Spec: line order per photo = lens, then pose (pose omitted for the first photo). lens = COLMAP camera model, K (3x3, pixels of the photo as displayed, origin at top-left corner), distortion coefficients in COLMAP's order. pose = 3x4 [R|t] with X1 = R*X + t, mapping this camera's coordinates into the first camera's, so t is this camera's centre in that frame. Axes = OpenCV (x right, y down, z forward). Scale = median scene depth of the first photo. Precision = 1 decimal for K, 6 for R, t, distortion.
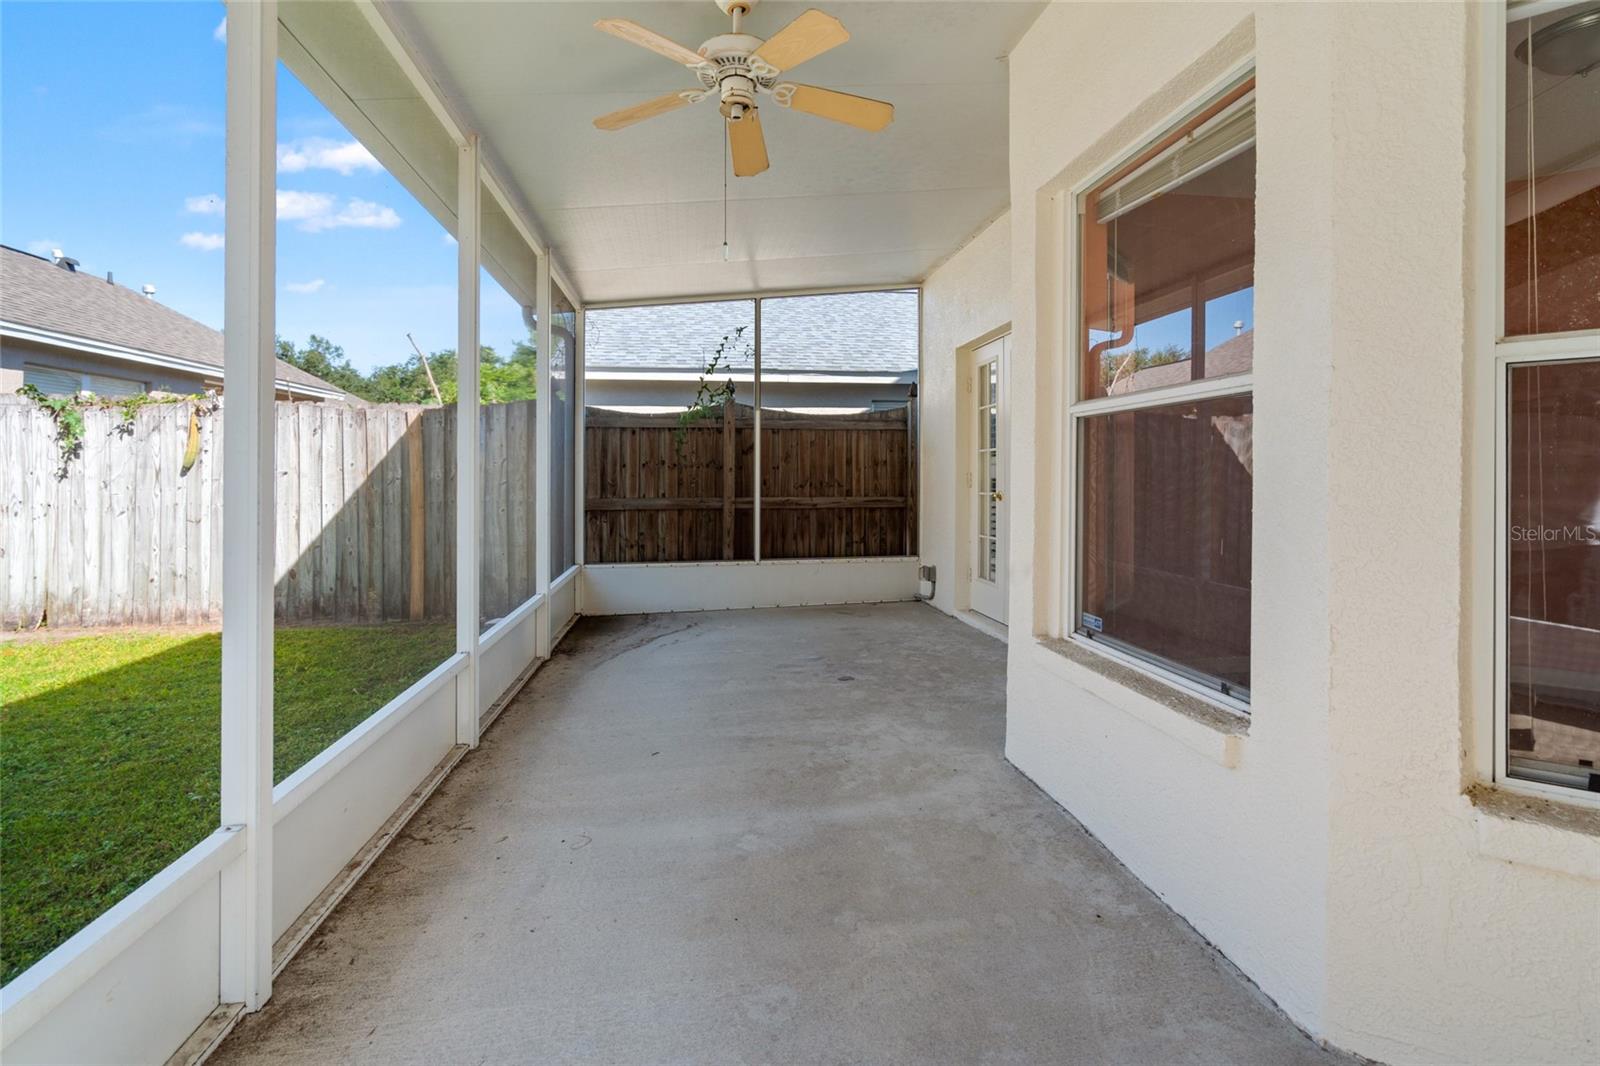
lens RADIAL K [[747.6, 0, 802.6], [0, 747.6, 487.9], [0, 0, 1]] dist [-0.000074, 0.005008]
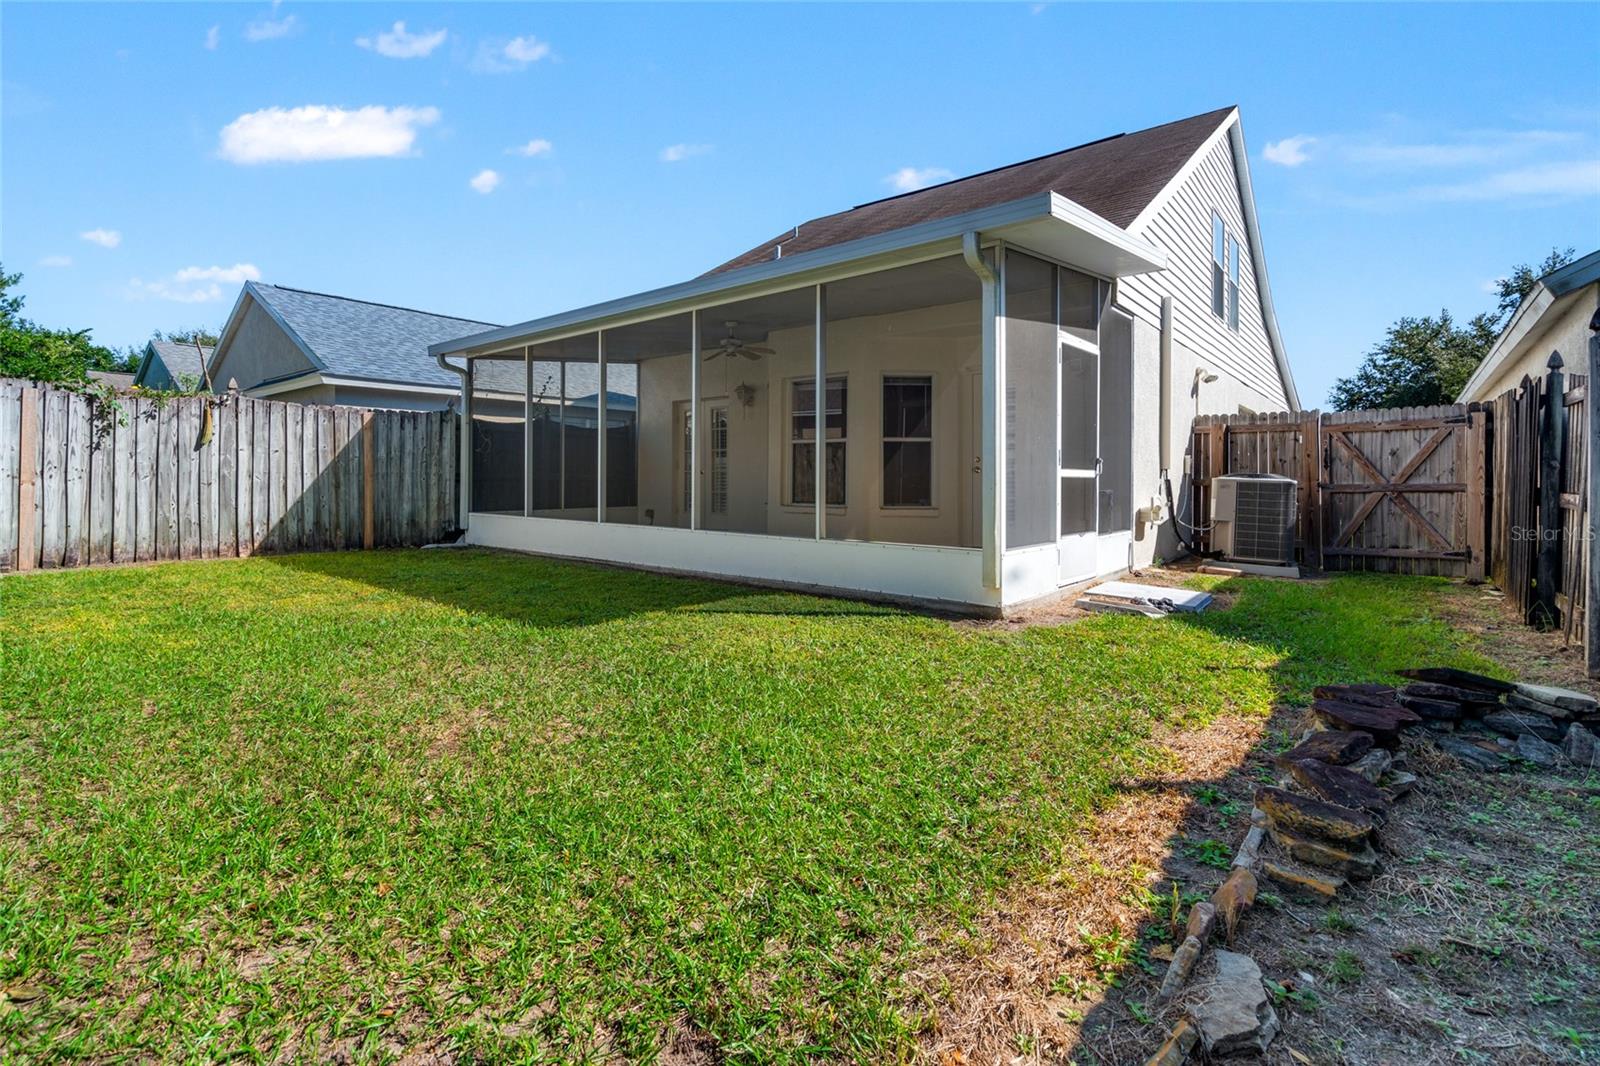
lens RADIAL K [[747.6, 0, 802.6], [0, 747.6, 487.9], [0, 0, 1]] dist [-0.000074, 0.005008]
pose [[0.738014, -0.001026, 0.674784, -0.947145], [-0.001932, 0.999992, 0.003634, 0.045528], [-0.674782, -0.003986, 0.738006, -0.783566]]
